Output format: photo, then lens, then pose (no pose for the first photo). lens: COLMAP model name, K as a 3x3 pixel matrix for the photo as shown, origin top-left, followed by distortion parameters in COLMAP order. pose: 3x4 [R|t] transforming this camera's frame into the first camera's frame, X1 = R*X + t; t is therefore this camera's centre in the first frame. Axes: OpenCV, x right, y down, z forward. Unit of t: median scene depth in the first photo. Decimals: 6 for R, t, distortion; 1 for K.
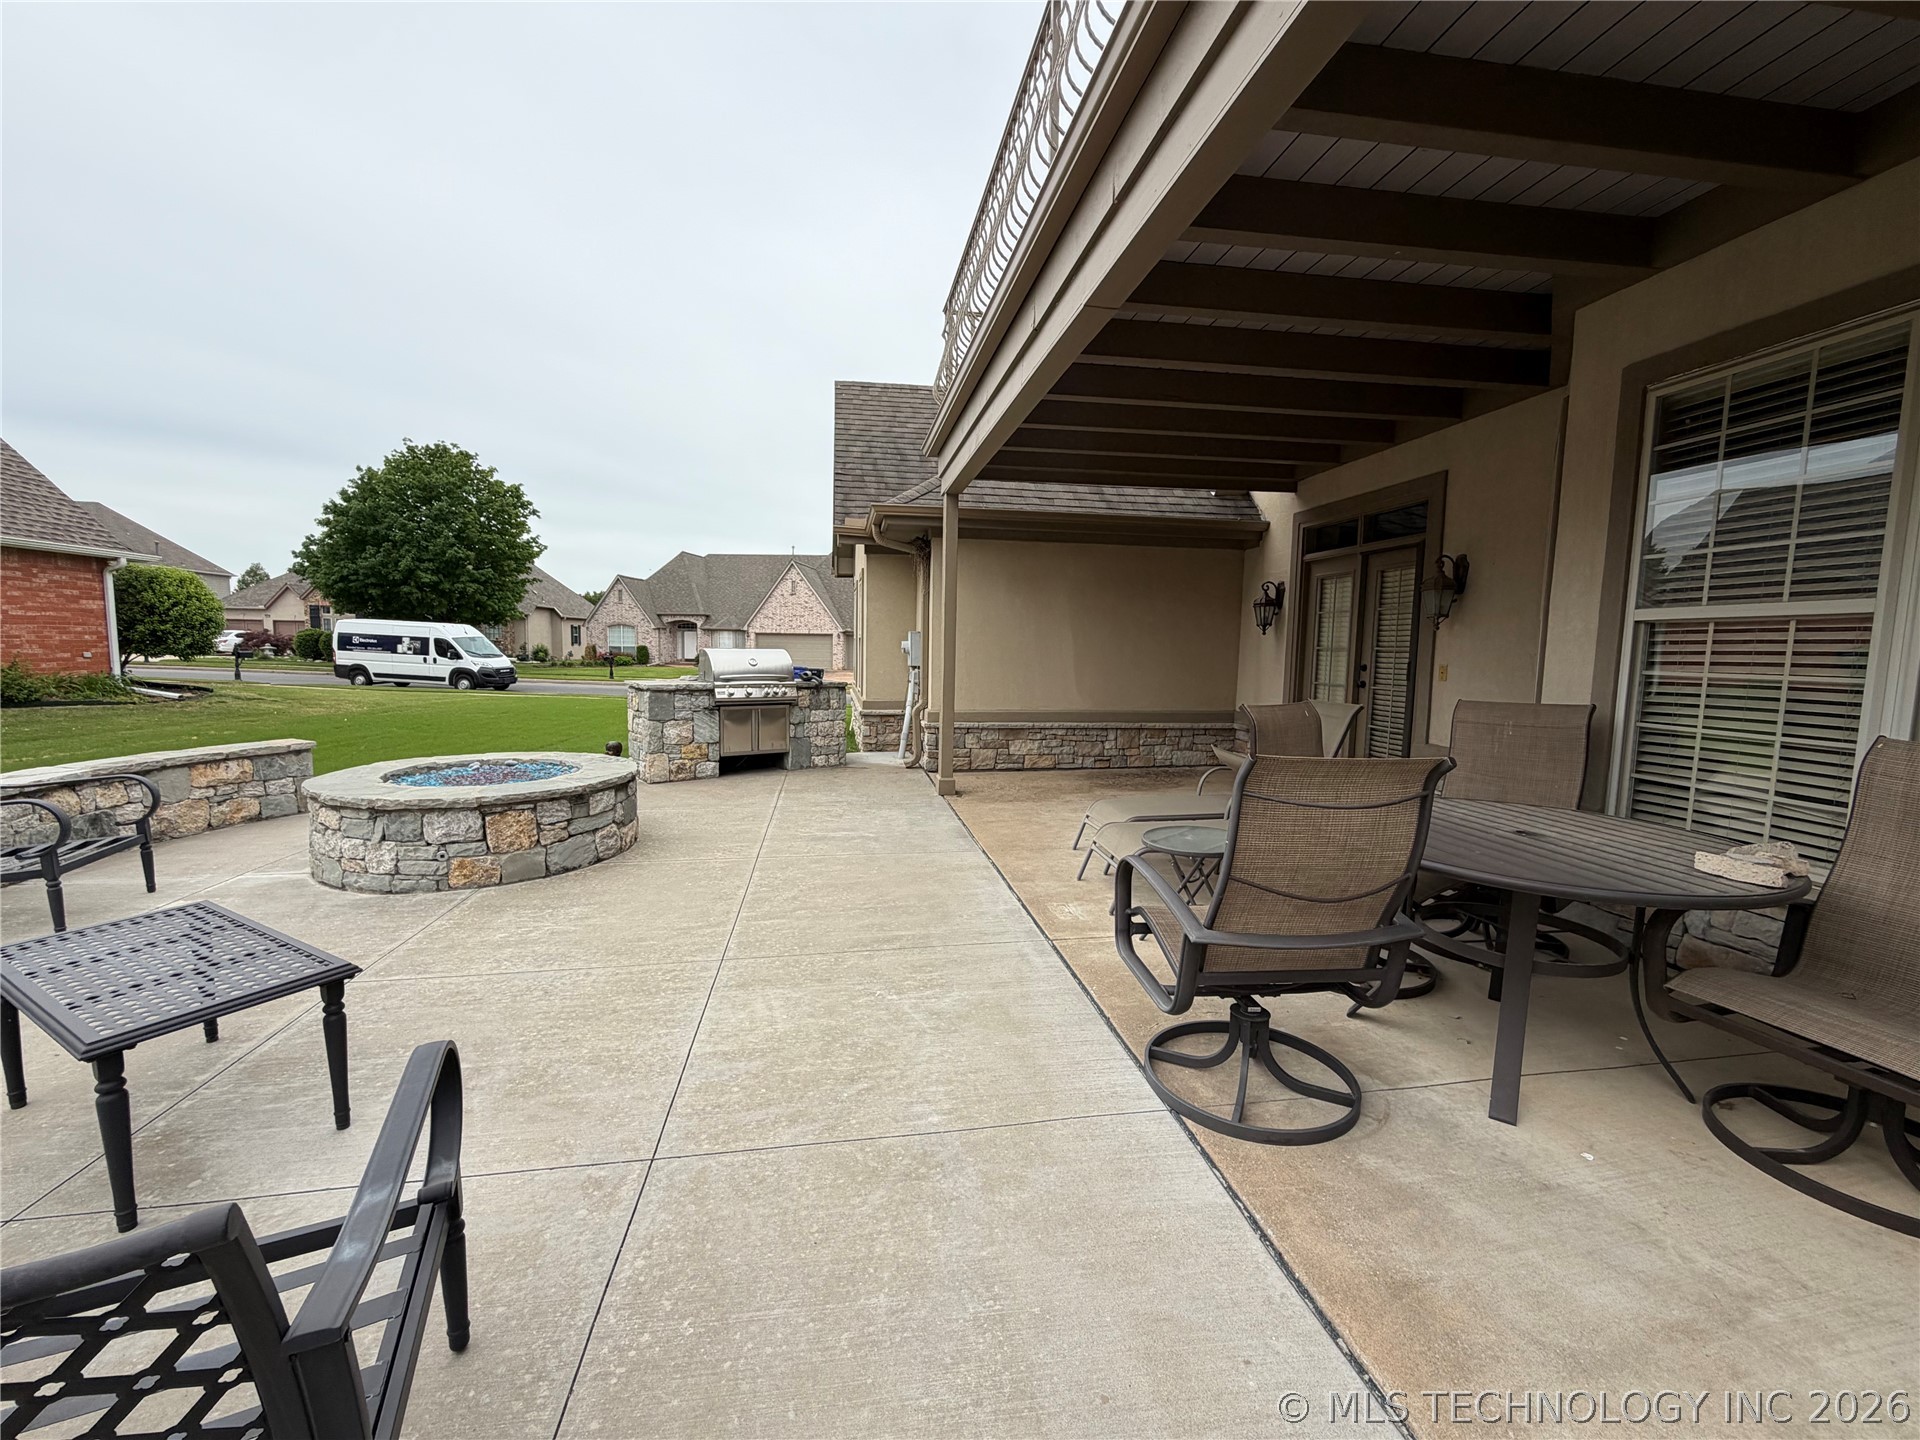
lens RADIAL K [[766.8, 0, 953.5], [0, 766.8, 722.7], [0, 0, 1]] dist [-0.000012, -0.000107]
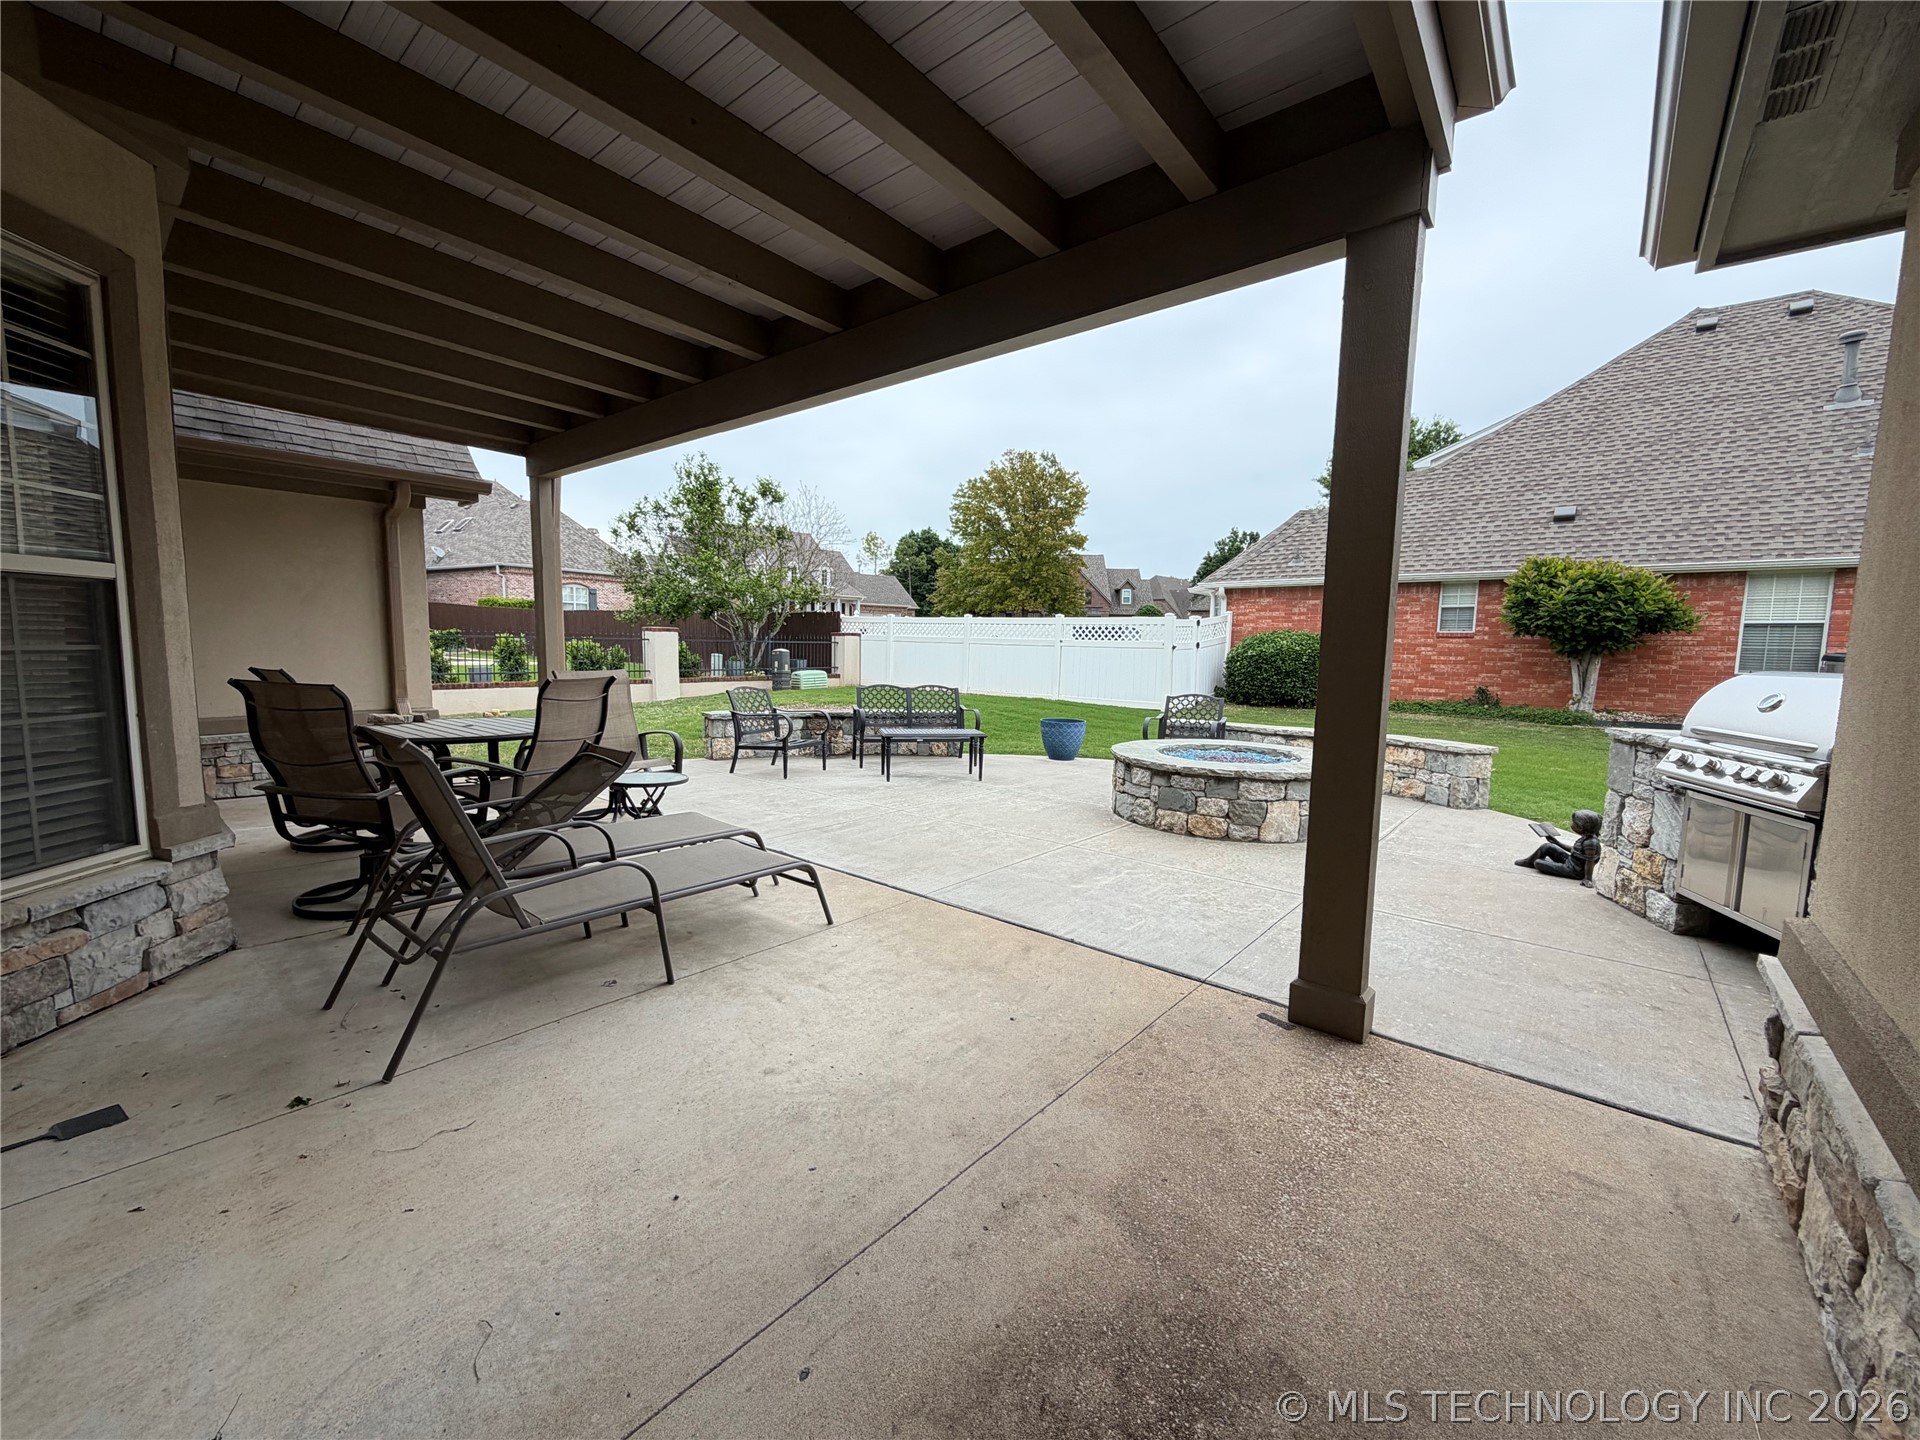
lens RADIAL K [[766.8, 0, 953.5], [0, 766.8, 722.7], [0, 0, 1]] dist [-0.000012, -0.000107]
pose [[-0.757500, 0.037984, -0.651729, 0.434311], [-0.093849, 0.981601, 0.166289, -0.121083], [0.646054, 0.187128, -0.739998, 1.284174]]
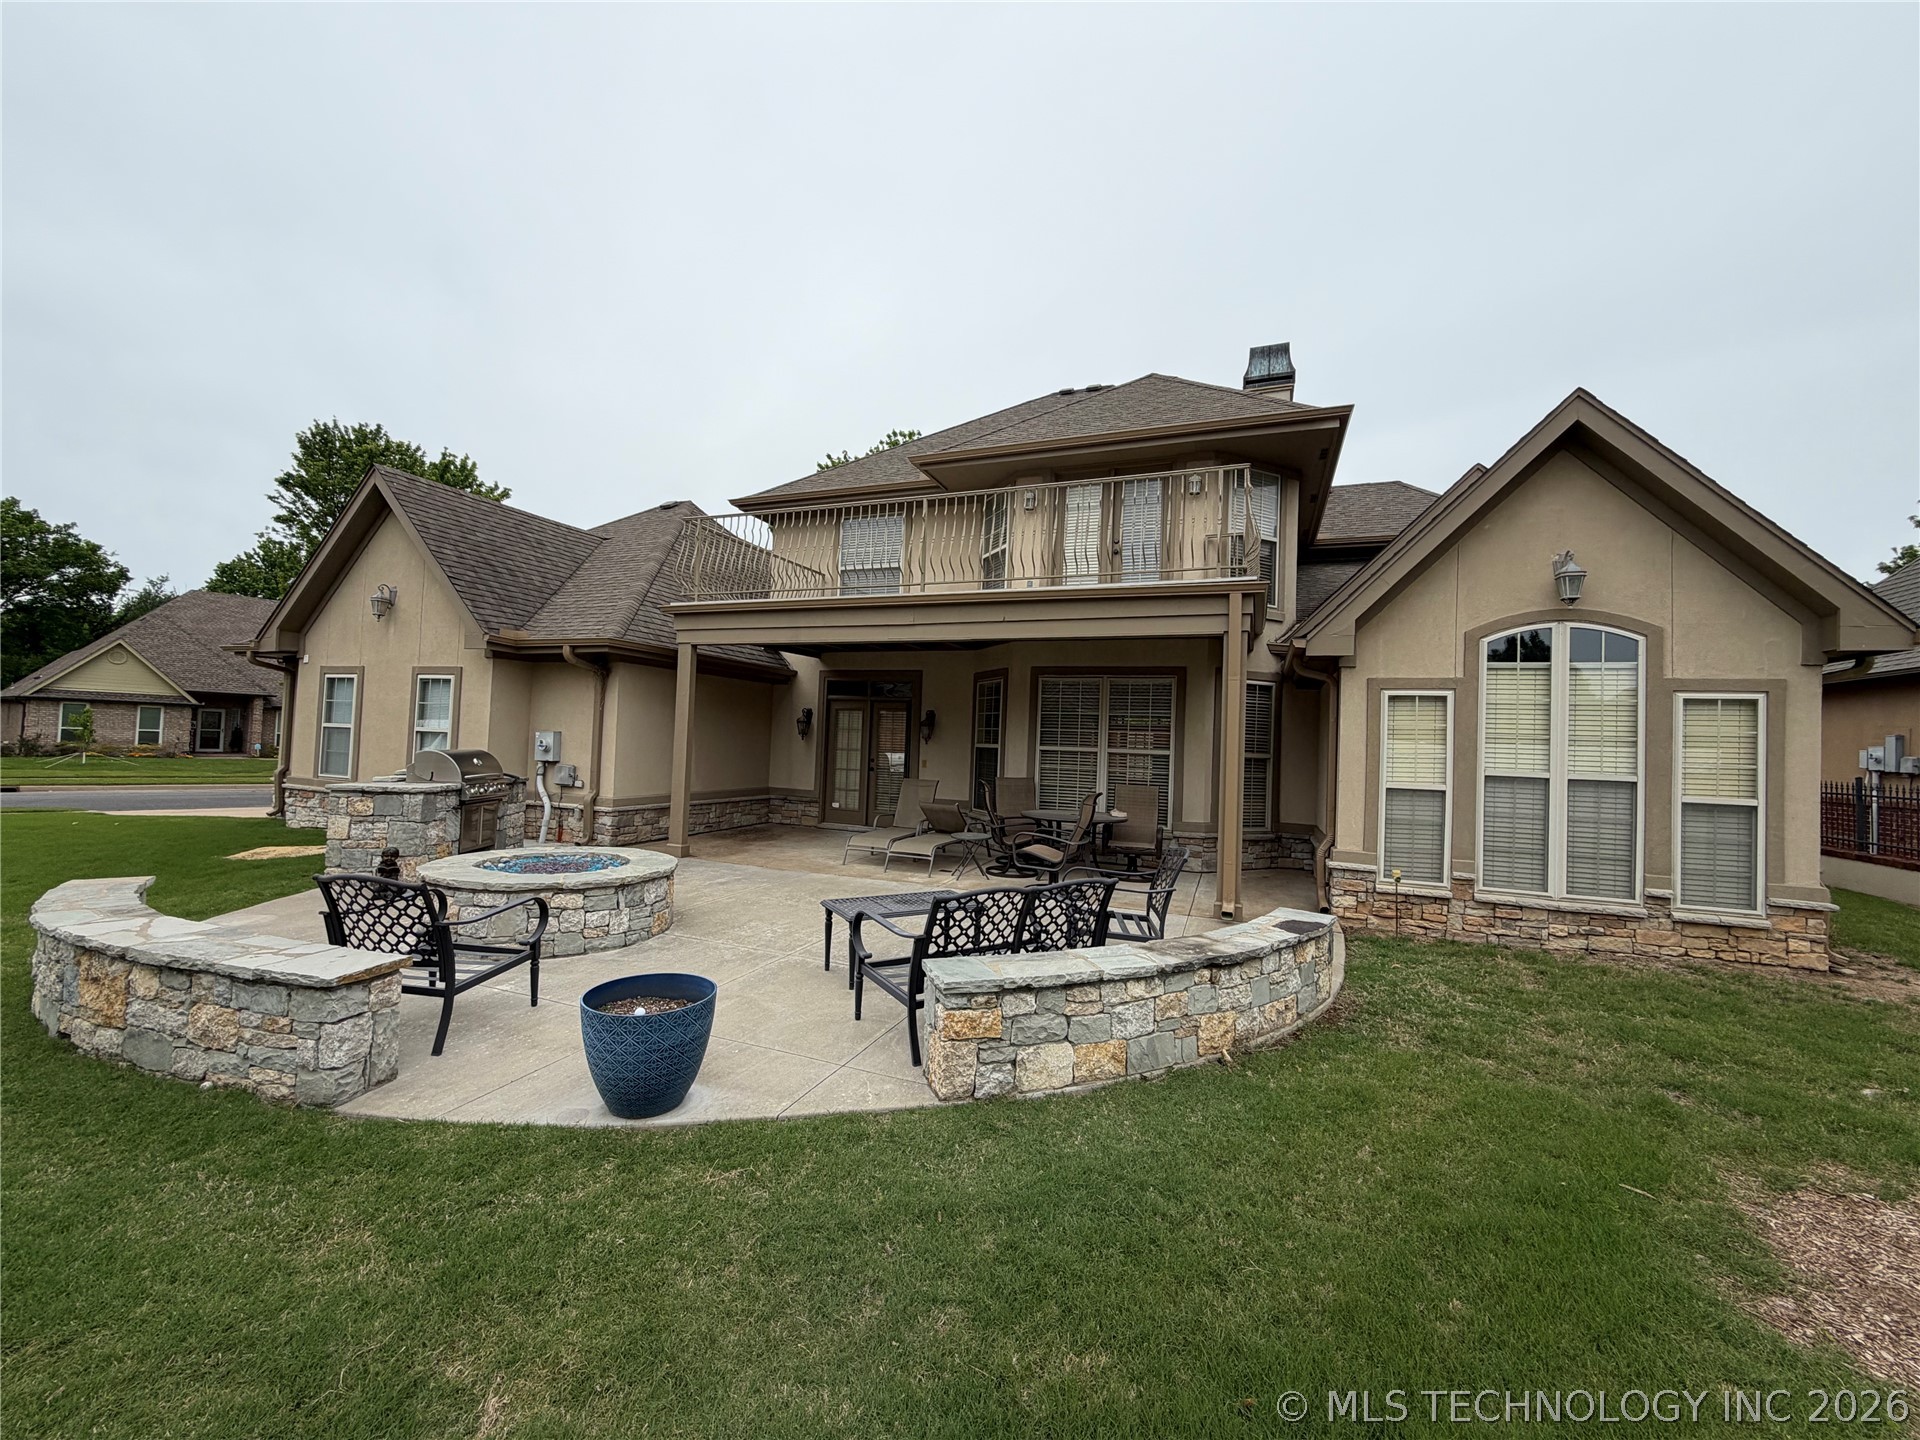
lens RADIAL K [[766.8, 0, 953.5], [0, 766.8, 722.7], [0, 0, 1]] dist [-0.000012, -0.000107]
pose [[0.509702, 0.024759, 0.859995, -1.060204], [0.056200, 0.996493, -0.061997, -0.037844], [-0.858514, 0.079931, 0.506522, -0.149984]]
